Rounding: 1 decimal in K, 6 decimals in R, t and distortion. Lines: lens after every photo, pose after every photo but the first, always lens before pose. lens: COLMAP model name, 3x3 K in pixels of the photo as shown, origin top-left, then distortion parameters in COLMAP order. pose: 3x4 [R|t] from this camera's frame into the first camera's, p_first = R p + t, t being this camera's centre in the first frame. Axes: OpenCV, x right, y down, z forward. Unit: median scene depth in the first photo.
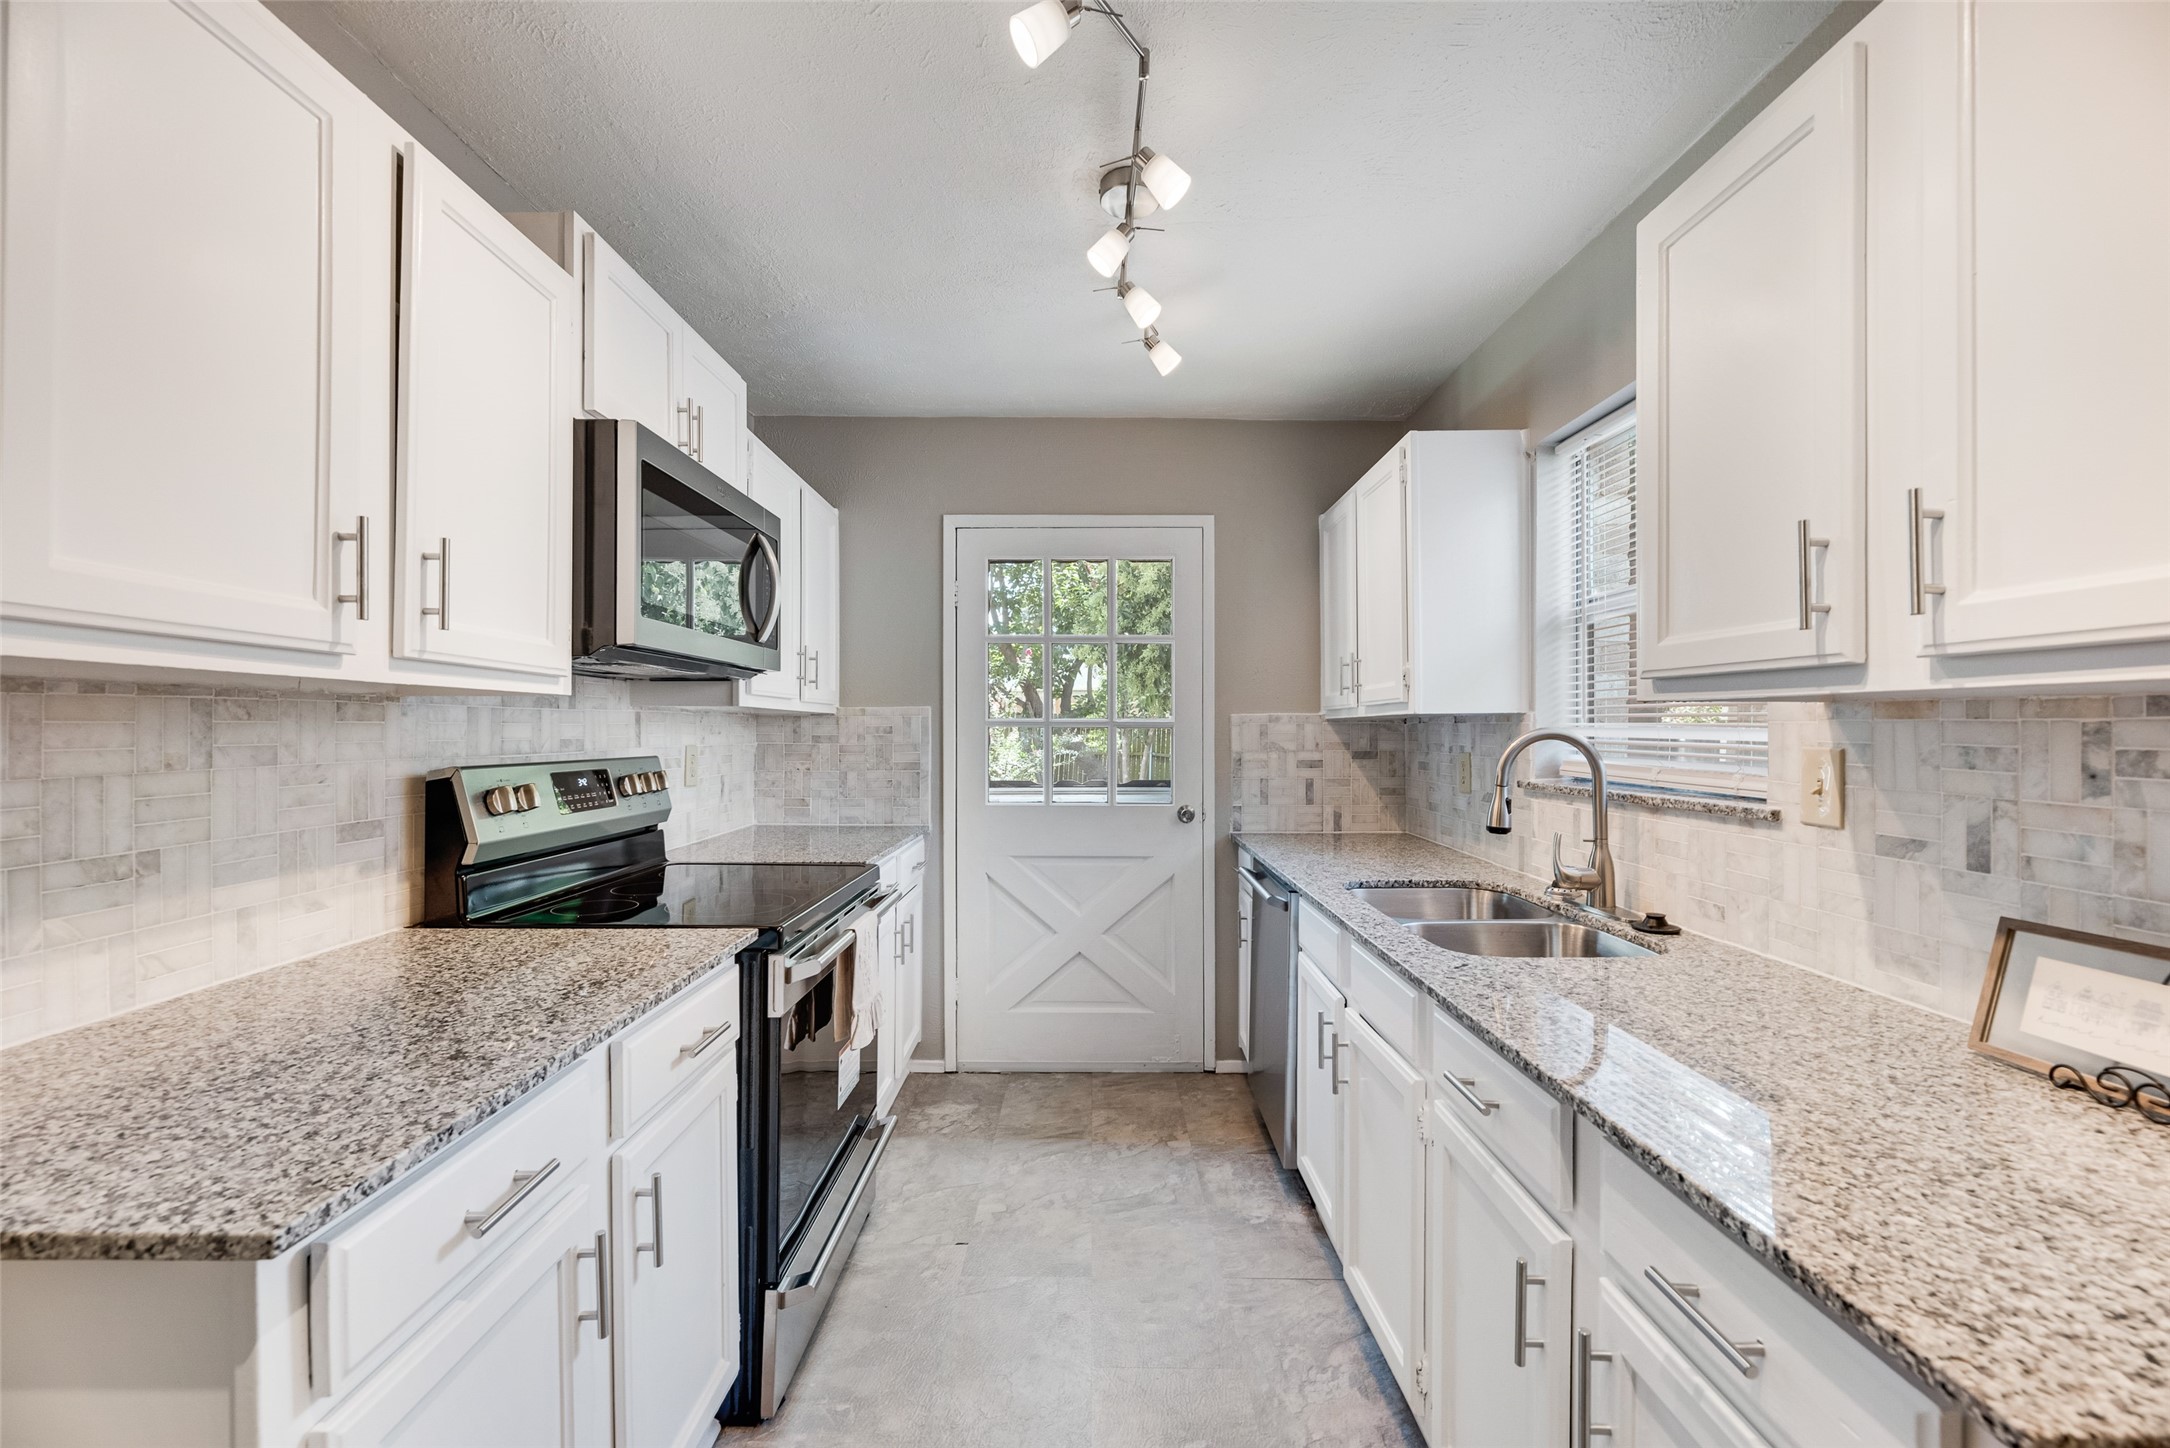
lens RADIAL K [[888.5, 0, 1093.5], [0, 888.5, 720.3], [0, 0, 1]] dist [-0.002029, -0.000121]
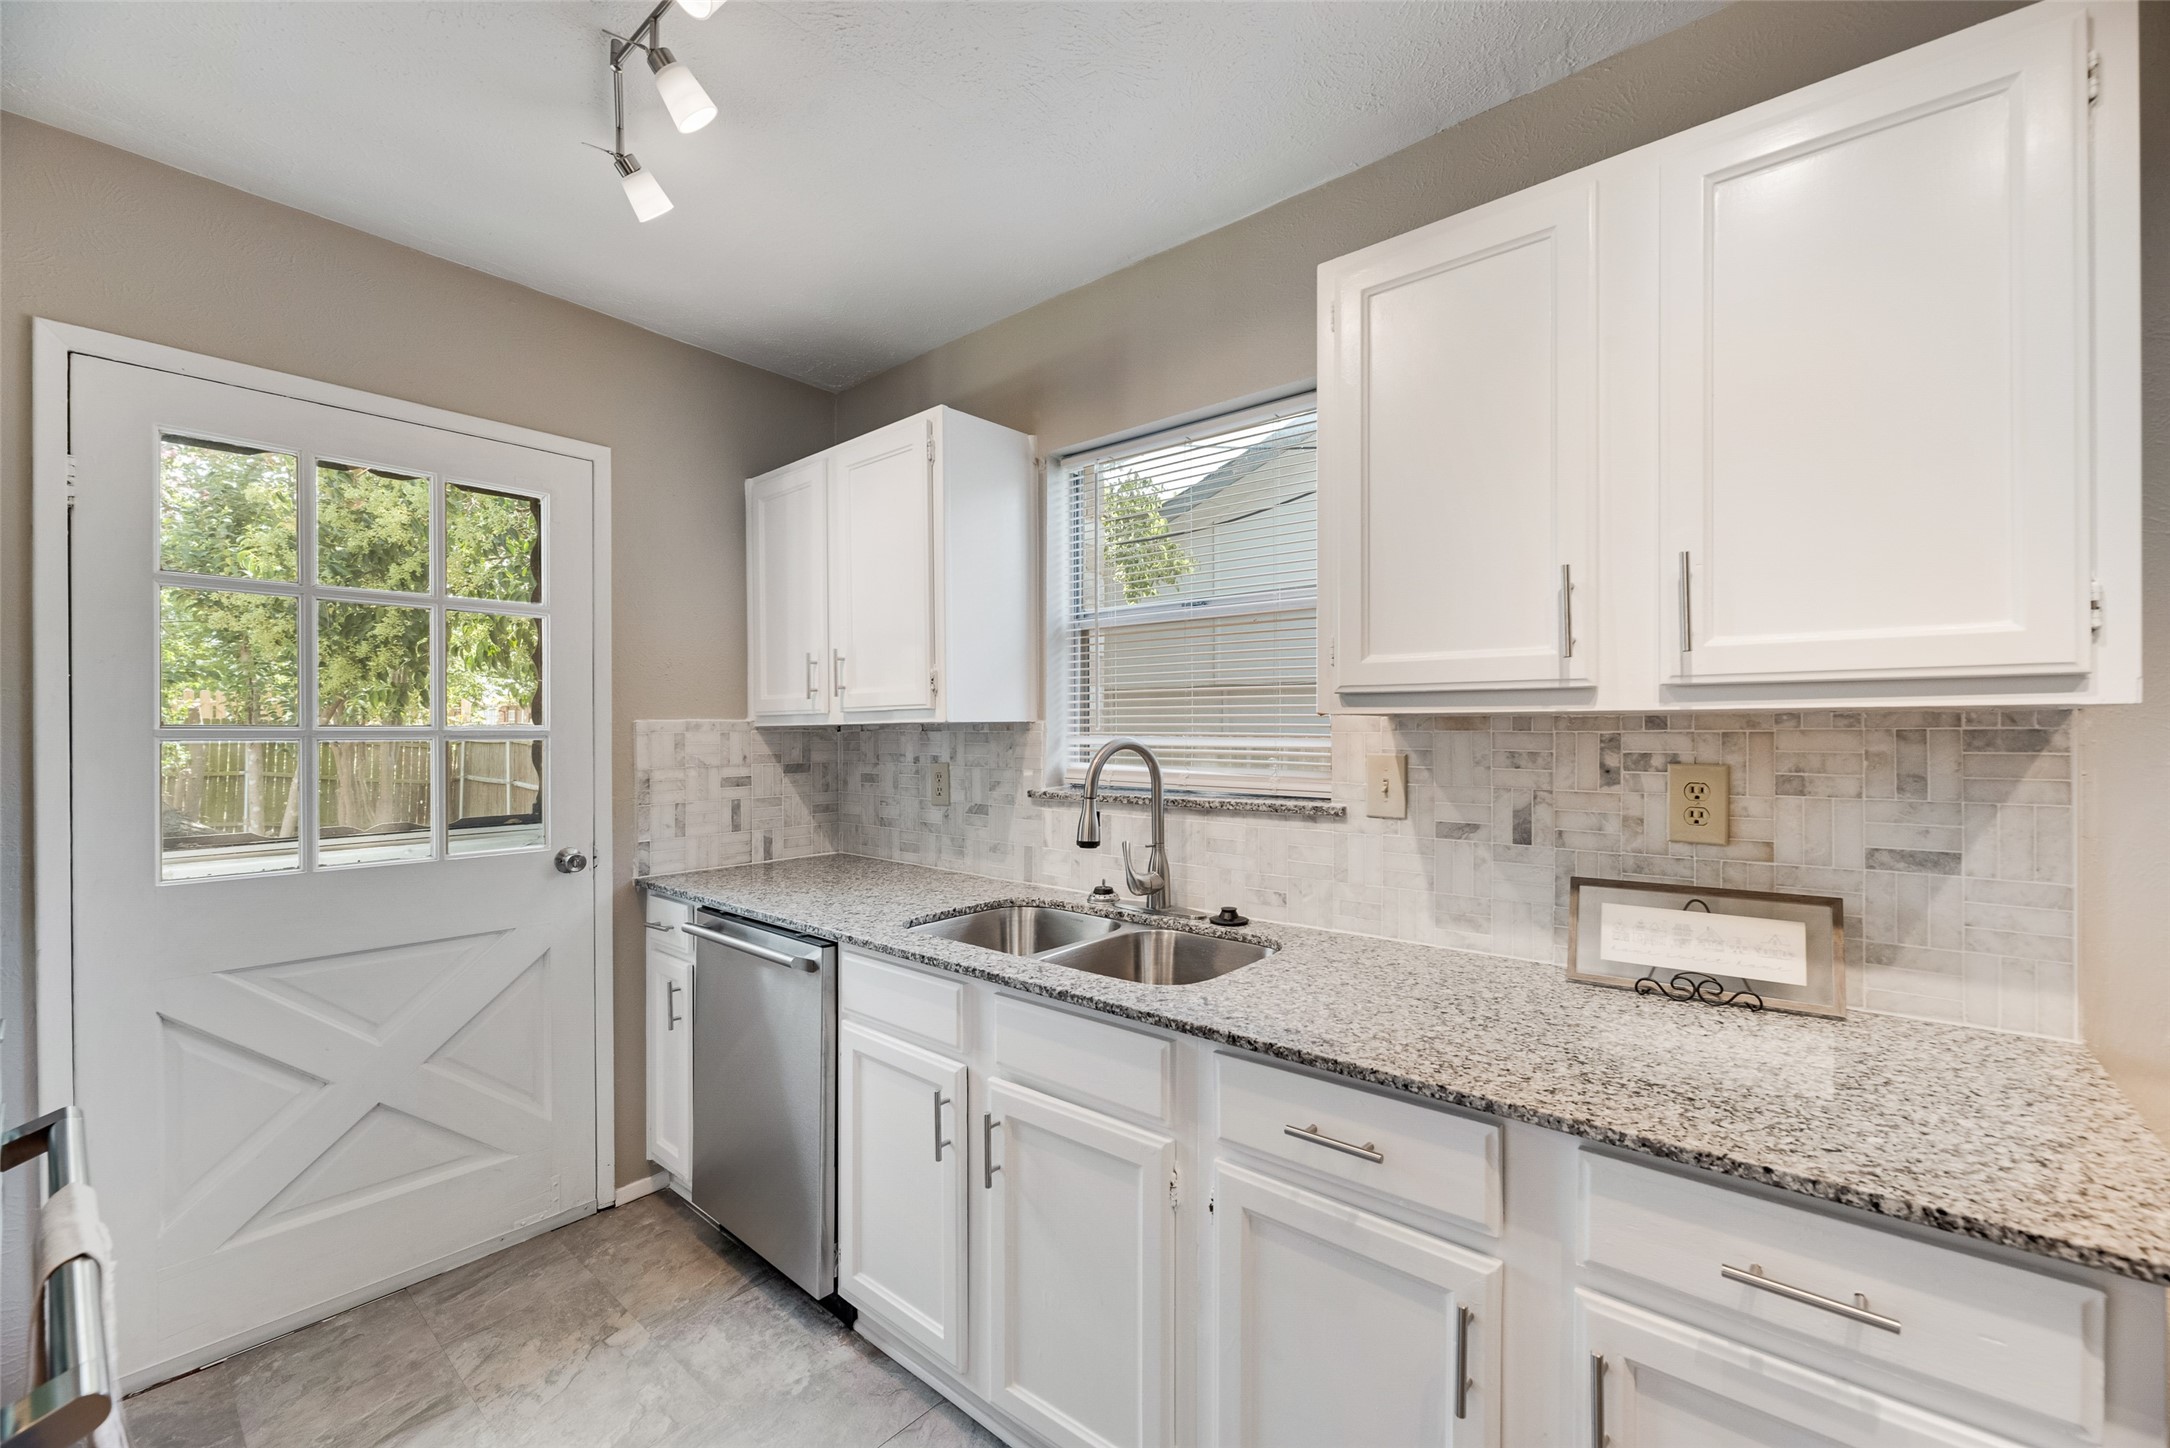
lens RADIAL K [[882.6, 0, 1089.1], [0, 882.6, 728.0], [0, 0, 1]] dist [-0.002560, -0.000514]
pose [[0.649604, -0.001215, 0.760272, -0.425117], [-0.001944, 0.999993, 0.003259, -0.008636], [-0.760270, -0.003595, 0.649597, 0.601671]]
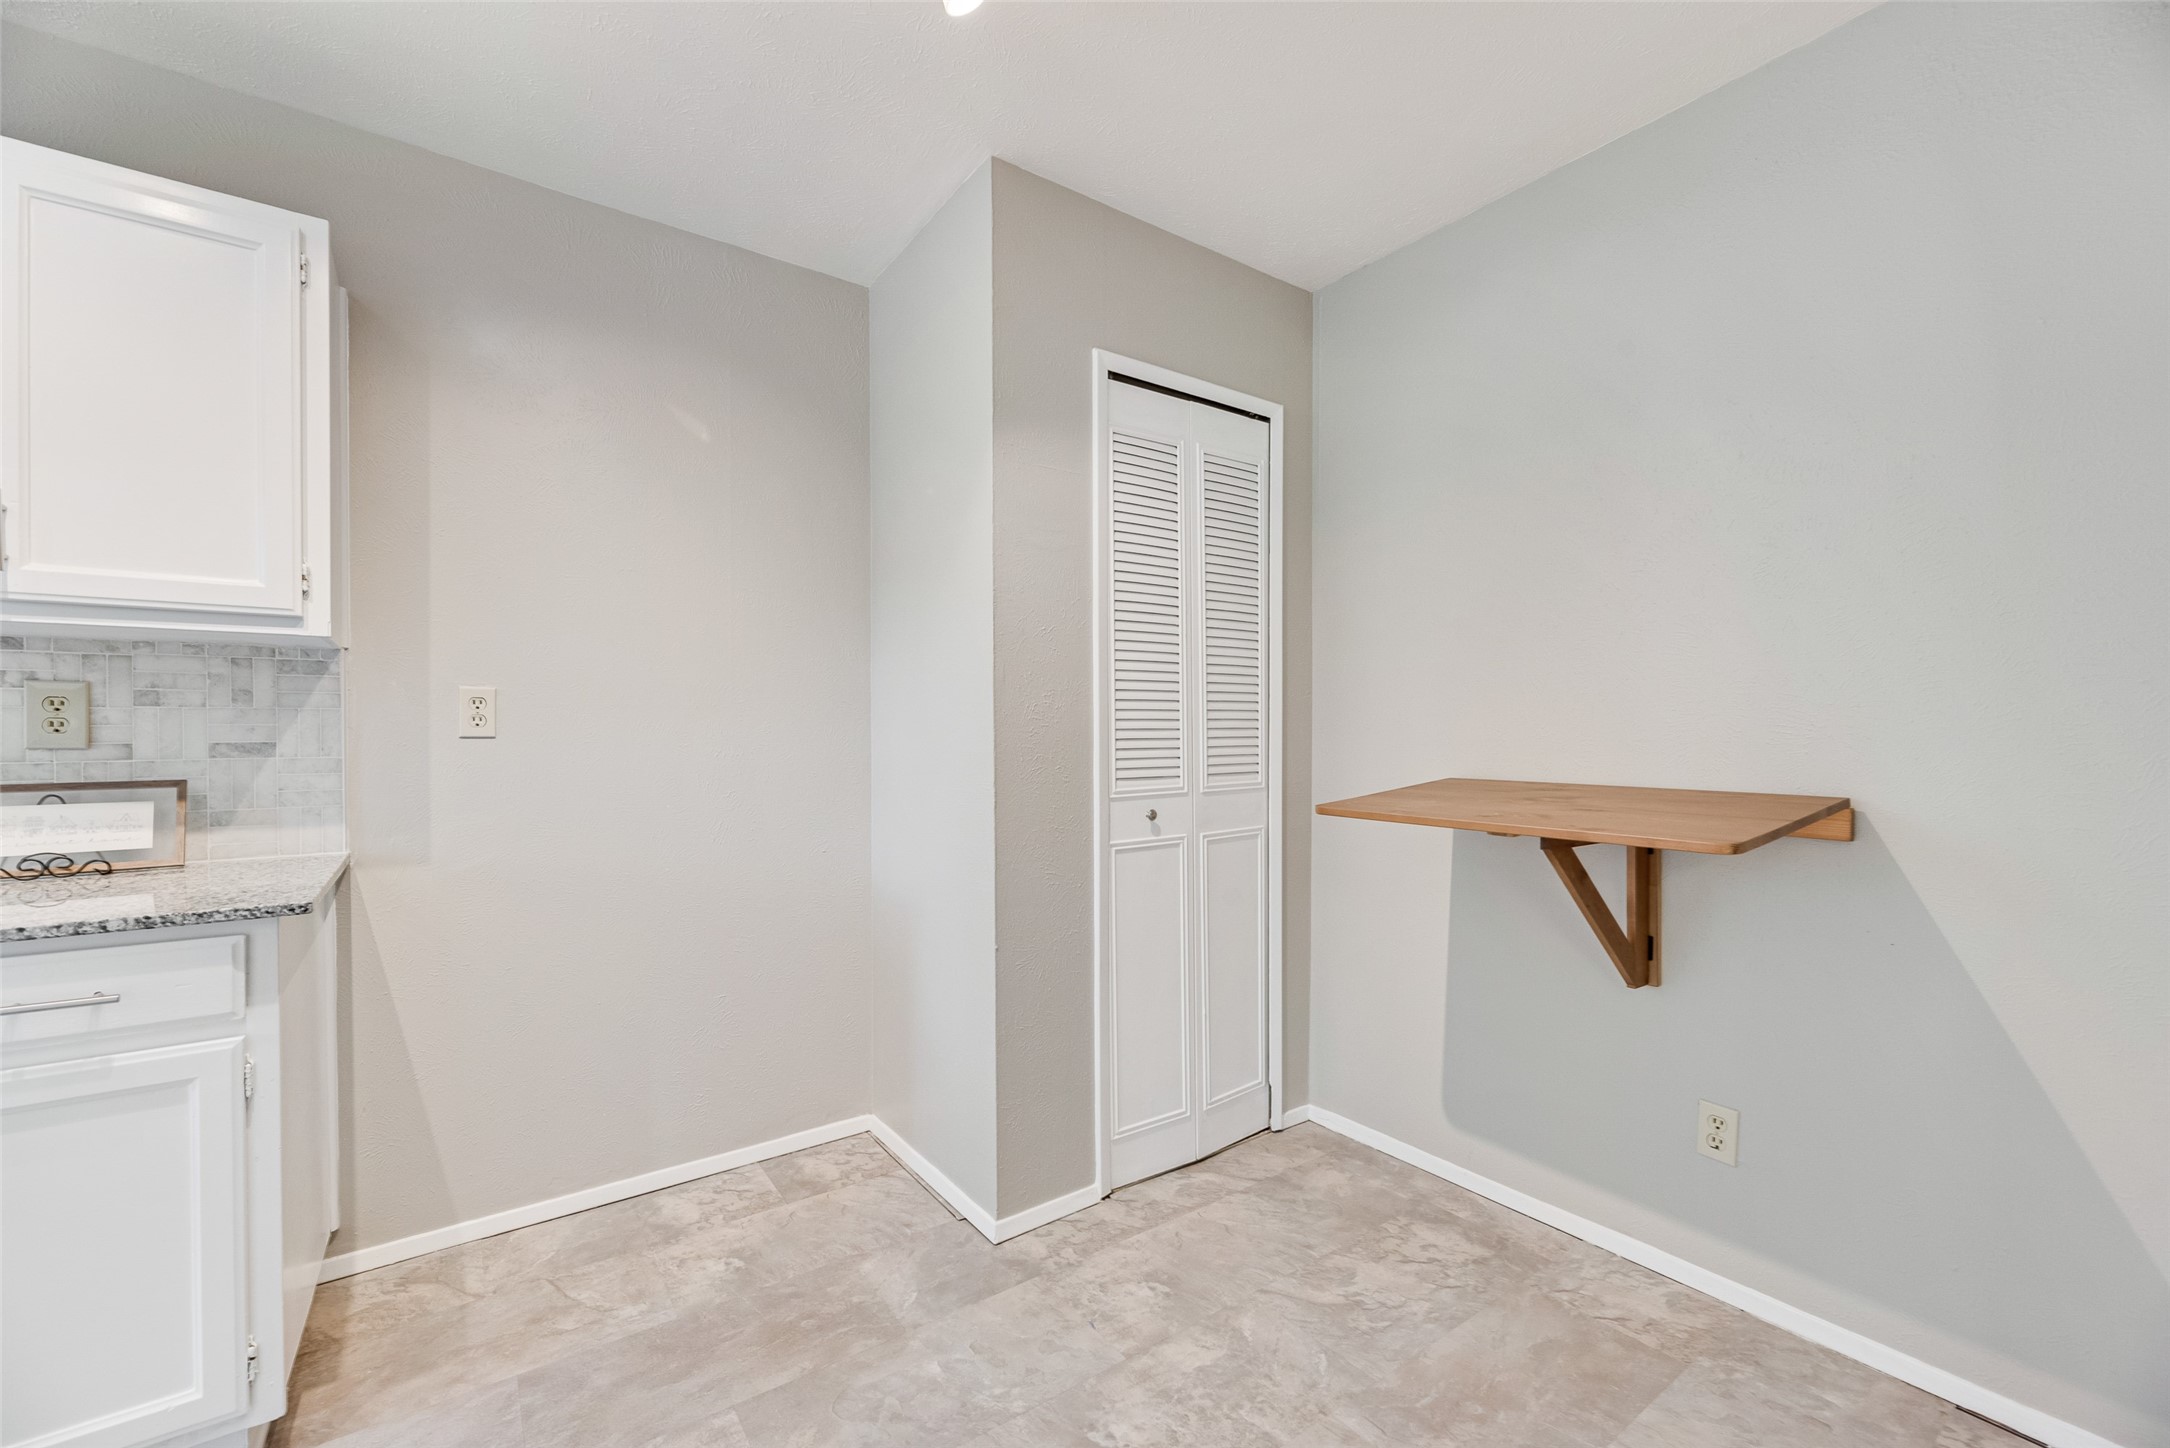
lens RADIAL K [[894.2, 0, 1094.9], [0, 894.2, 747.8], [0, 0, 1]] dist [-0.001603, -0.000548]
pose [[-0.581835, -0.014633, 0.813175, -1.041771], [-0.006275, 0.999889, 0.013503, 0.113115], [-0.813283, 0.002754, -0.581862, 0.255656]]
